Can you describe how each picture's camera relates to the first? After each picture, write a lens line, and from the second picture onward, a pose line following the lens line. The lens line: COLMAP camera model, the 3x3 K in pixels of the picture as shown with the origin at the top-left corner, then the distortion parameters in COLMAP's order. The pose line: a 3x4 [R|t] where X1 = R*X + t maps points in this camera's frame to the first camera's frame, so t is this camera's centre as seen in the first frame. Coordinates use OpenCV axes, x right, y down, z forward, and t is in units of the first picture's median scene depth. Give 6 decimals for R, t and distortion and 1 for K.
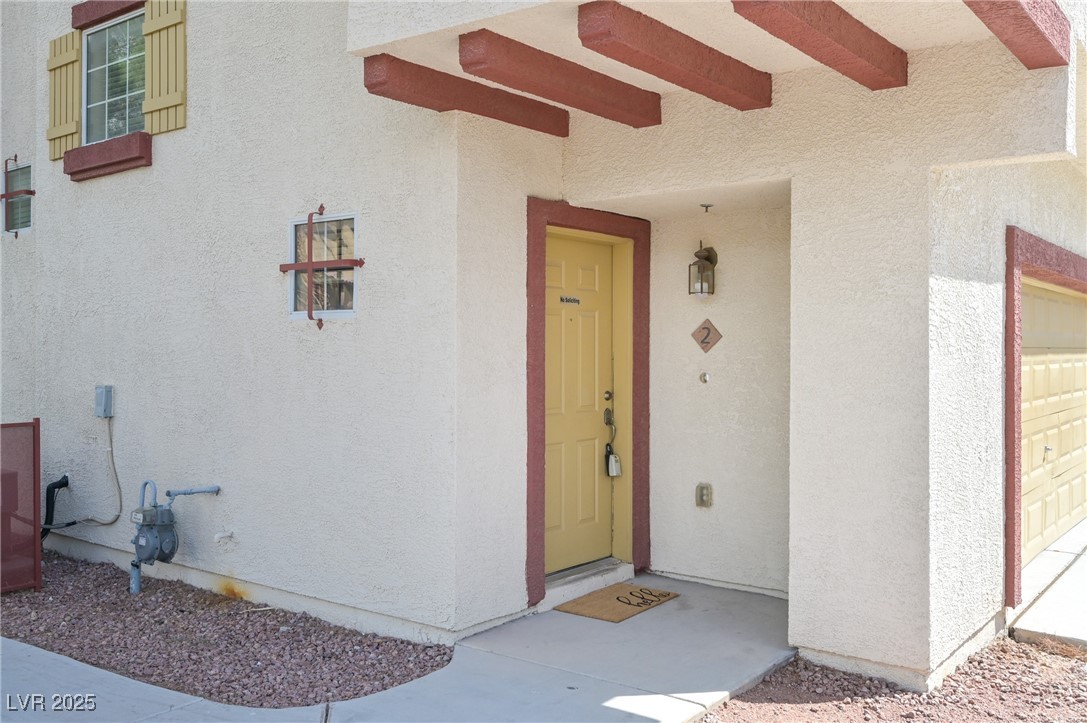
lens RADIAL K [[924.1, 0, 543.5], [0, 924.1, 361.5], [0, 0, 1]] dist [0.001022, 0.000415]
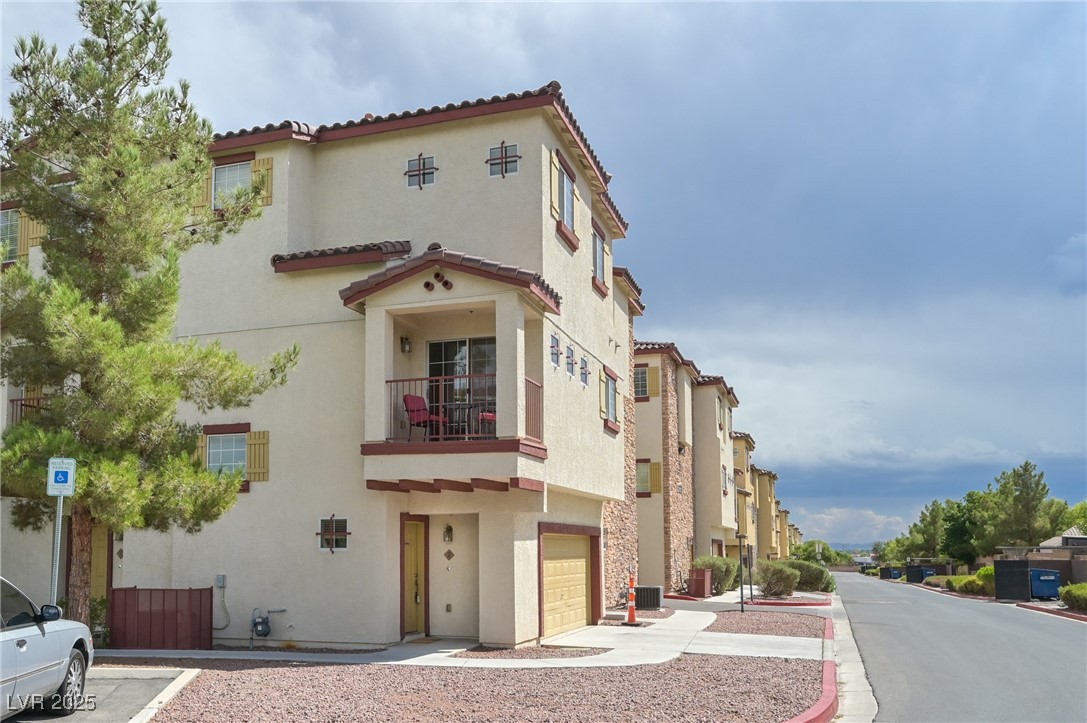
lens RADIAL K [[944.2, 0, 541.2], [0, 944.2, 517.7], [0, 0, 1]] dist [-0.006929, -0.006517]
pose [[0.928701, 0.008455, 0.370733, -0.705307], [0.010729, 0.998709, -0.049655, 0.007274], [-0.370674, 0.050092, 0.927411, -2.025422]]
